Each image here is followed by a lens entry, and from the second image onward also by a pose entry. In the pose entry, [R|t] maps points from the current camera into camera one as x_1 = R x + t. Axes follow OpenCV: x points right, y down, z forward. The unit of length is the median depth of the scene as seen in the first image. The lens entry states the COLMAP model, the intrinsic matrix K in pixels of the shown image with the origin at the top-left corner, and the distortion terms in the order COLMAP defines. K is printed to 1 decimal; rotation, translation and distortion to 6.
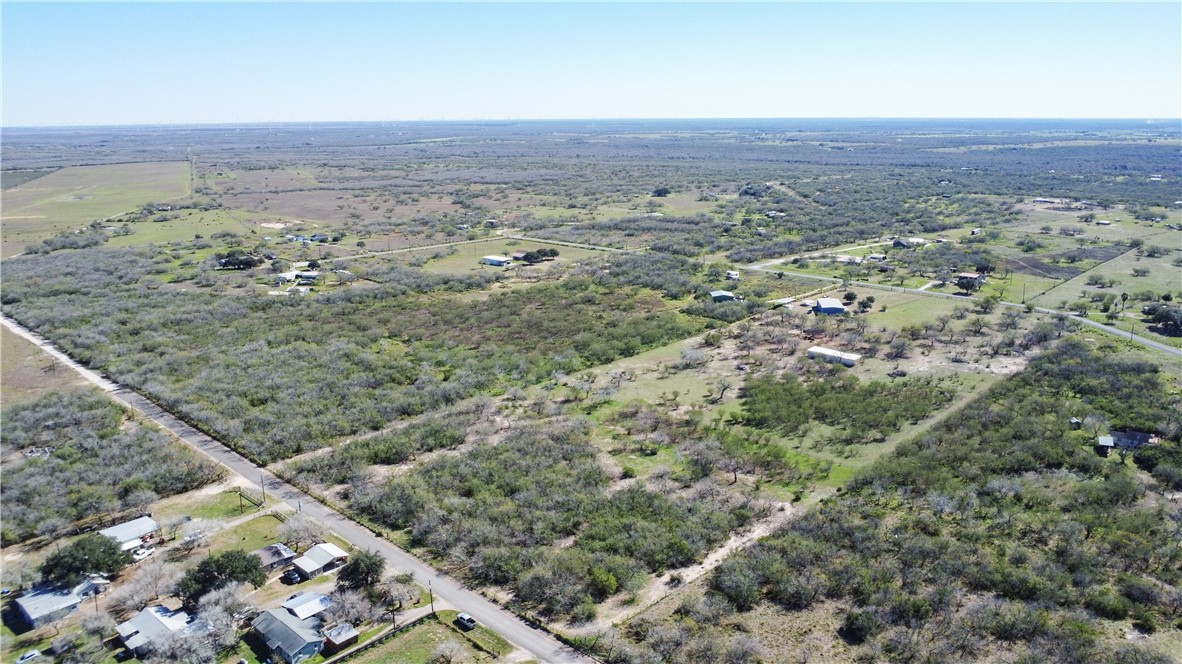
lens RADIAL K [[834.2, 0, 589.7], [0, 834.2, 334.2], [0, 0, 1]] dist [-0.030489, -0.004209]
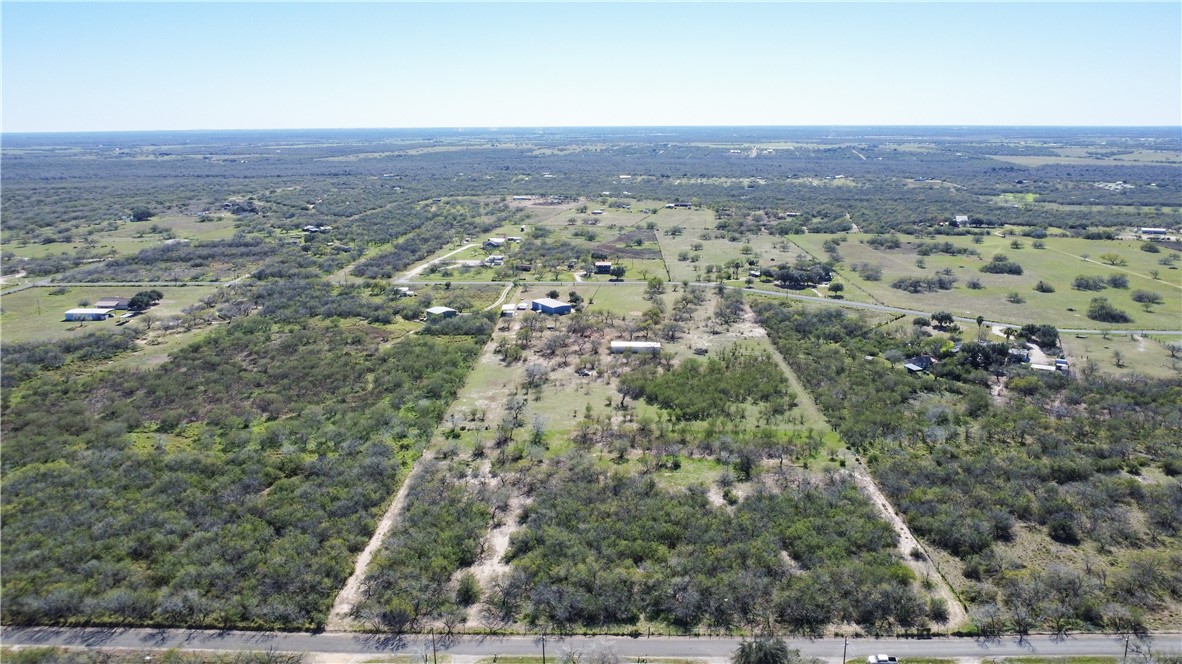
lens RADIAL K [[834.2, 0, 590.0], [0, 834.2, 329.9], [0, 0, 1]] dist [-0.030489, -0.004209]
pose [[0.751120, -0.155164, 0.641672, -0.560117], [0.166436, 0.985097, 0.043383, -0.067020], [-0.638841, 0.074211, 0.765751, 0.290800]]
